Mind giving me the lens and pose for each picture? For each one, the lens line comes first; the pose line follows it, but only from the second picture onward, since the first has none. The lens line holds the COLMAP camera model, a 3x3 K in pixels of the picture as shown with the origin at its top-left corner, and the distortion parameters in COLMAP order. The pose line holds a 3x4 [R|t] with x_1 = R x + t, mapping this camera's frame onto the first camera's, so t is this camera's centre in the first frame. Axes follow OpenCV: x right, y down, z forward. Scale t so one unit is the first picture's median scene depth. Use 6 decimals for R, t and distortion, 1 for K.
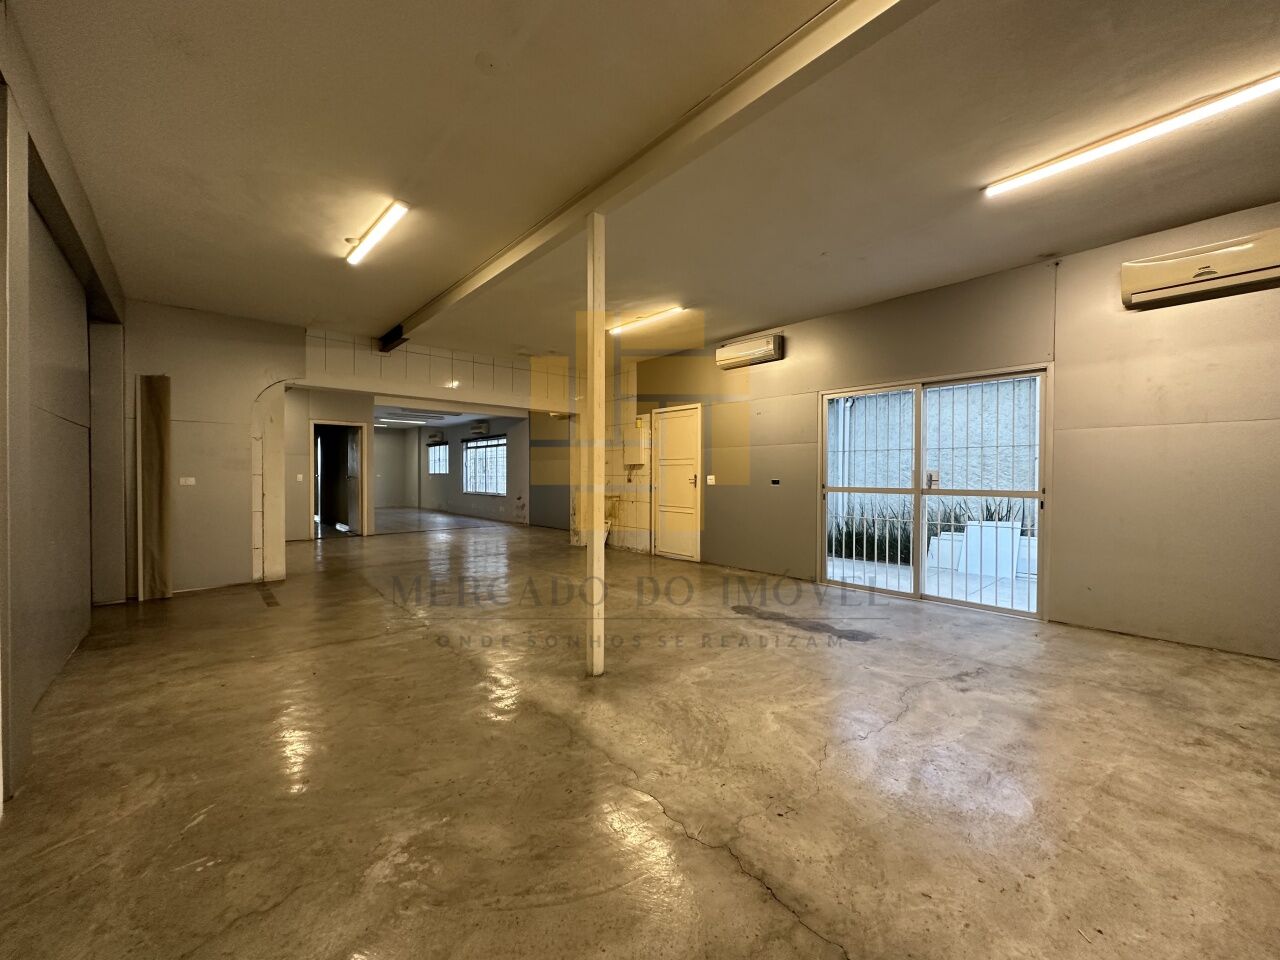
lens RADIAL K [[511.4, 0, 641.7], [0, 511.4, 480.1], [0, 0, 1]] dist [0.001197, 0.000341]
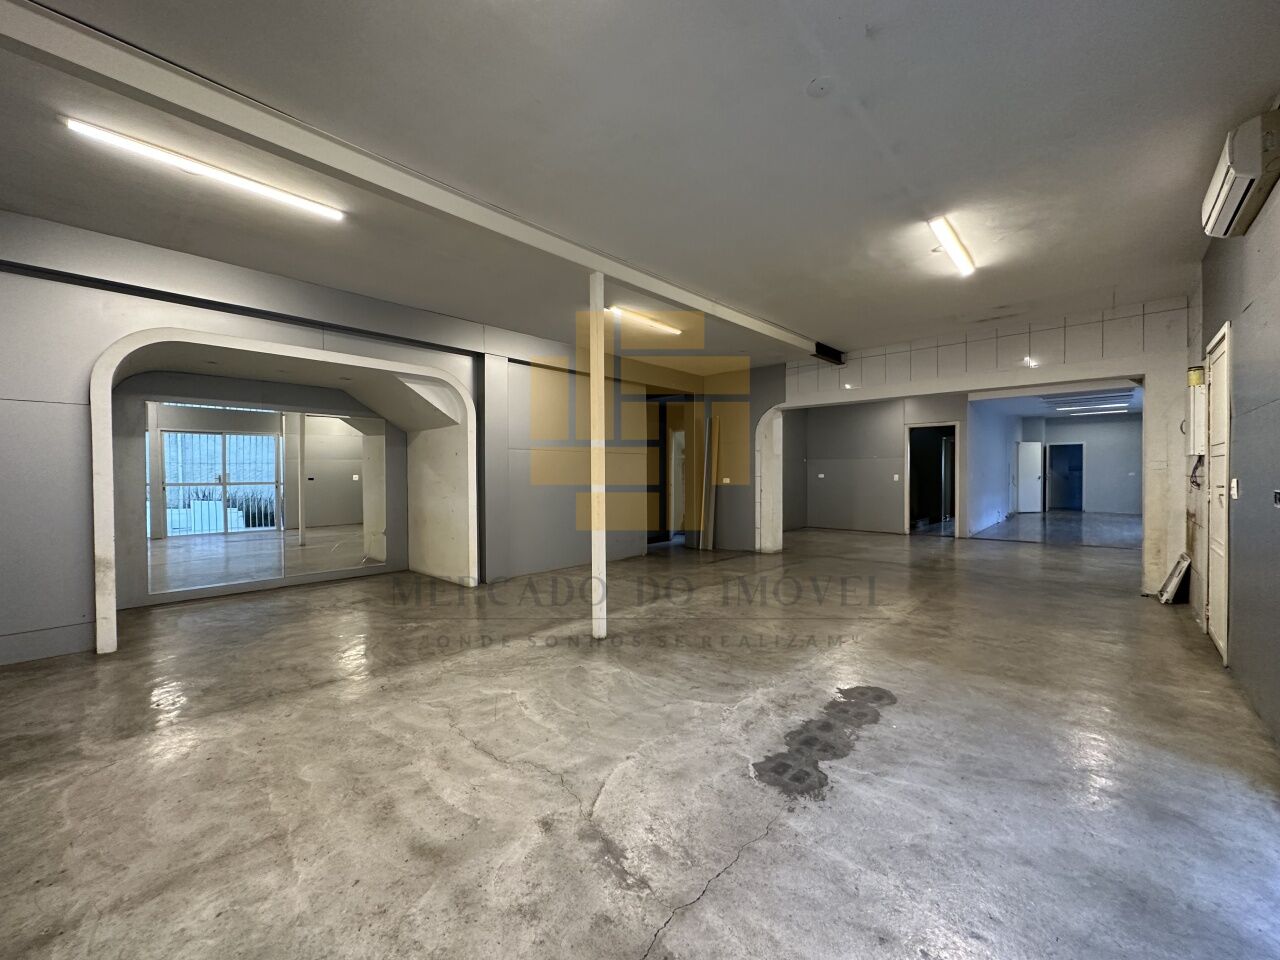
lens RADIAL K [[511.4, 0, 641.7], [0, 511.4, 480.1], [0, 0, 1]] dist [0.001197, 0.000341]
pose [[0.103268, 0.008081, -0.994621, 1.270544], [-0.001914, 0.999967, 0.007926, -0.023247], [0.994652, 0.001086, 0.103280, 1.051598]]
